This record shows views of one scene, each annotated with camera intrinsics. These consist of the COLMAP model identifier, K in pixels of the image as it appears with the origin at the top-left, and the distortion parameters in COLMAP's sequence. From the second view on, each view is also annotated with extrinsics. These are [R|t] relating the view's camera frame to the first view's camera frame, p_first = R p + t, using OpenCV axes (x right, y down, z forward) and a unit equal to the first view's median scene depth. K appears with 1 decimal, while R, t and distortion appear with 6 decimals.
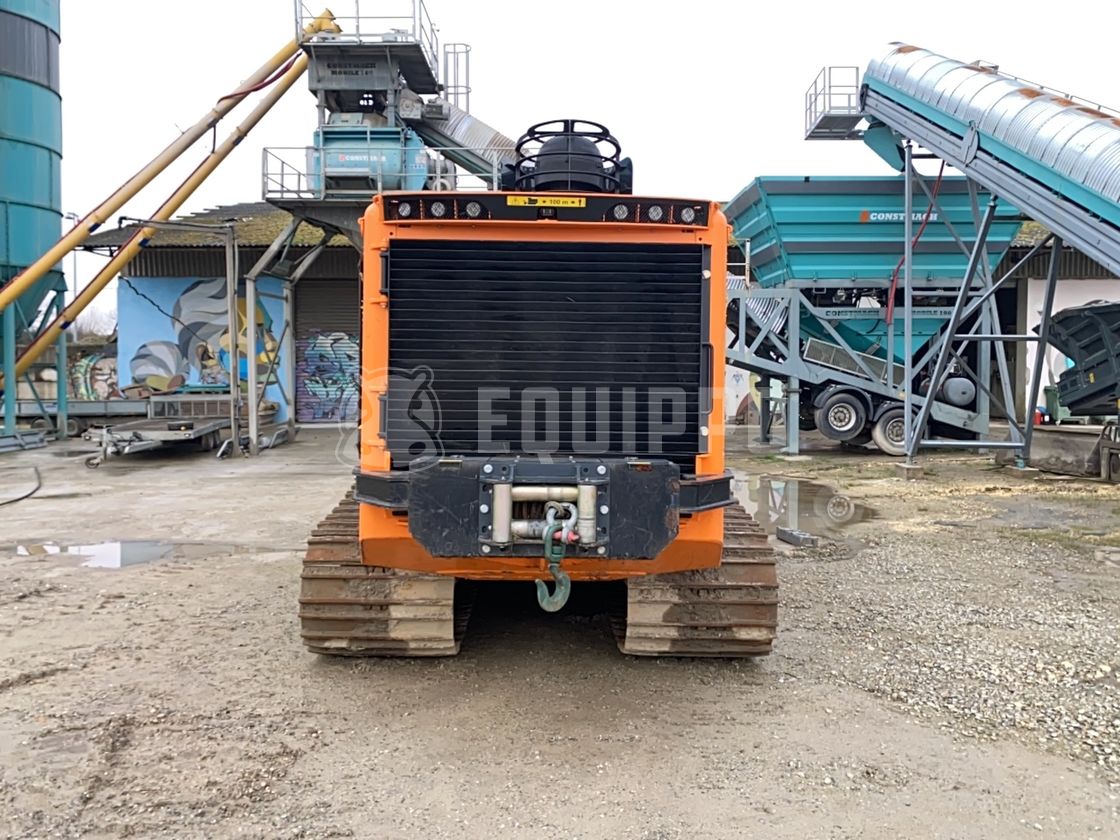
lens RADIAL K [[862.0, 0, 560.3], [0, 862.0, 420.4], [0, 0, 1]] dist [0.009410, -0.013076]
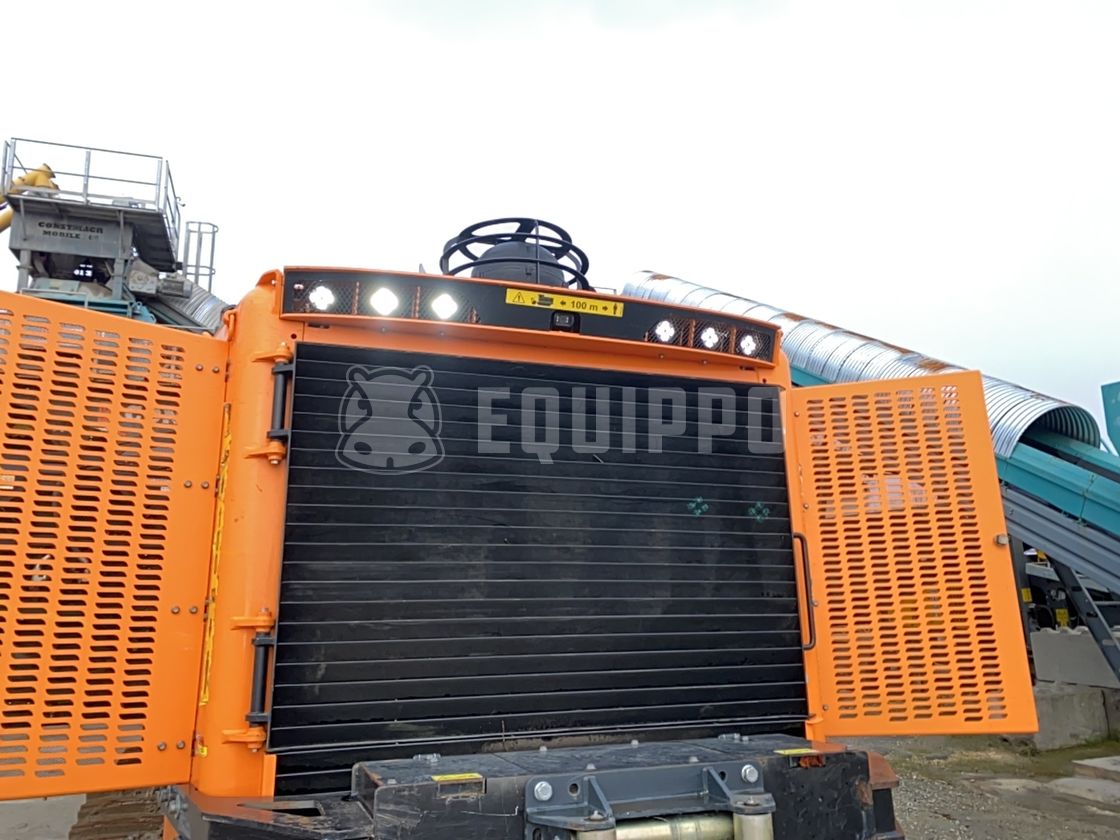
lens RADIAL K [[862.0, 0, 572.9], [0, 862.0, 400.9], [0, 0, 1]] dist [0.009410, -0.013076]
pose [[0.941390, 0.053388, 0.333069, -0.051143], [0.037589, 0.964643, -0.260864, -0.005440], [-0.335220, 0.258095, 0.906099, 0.107603]]
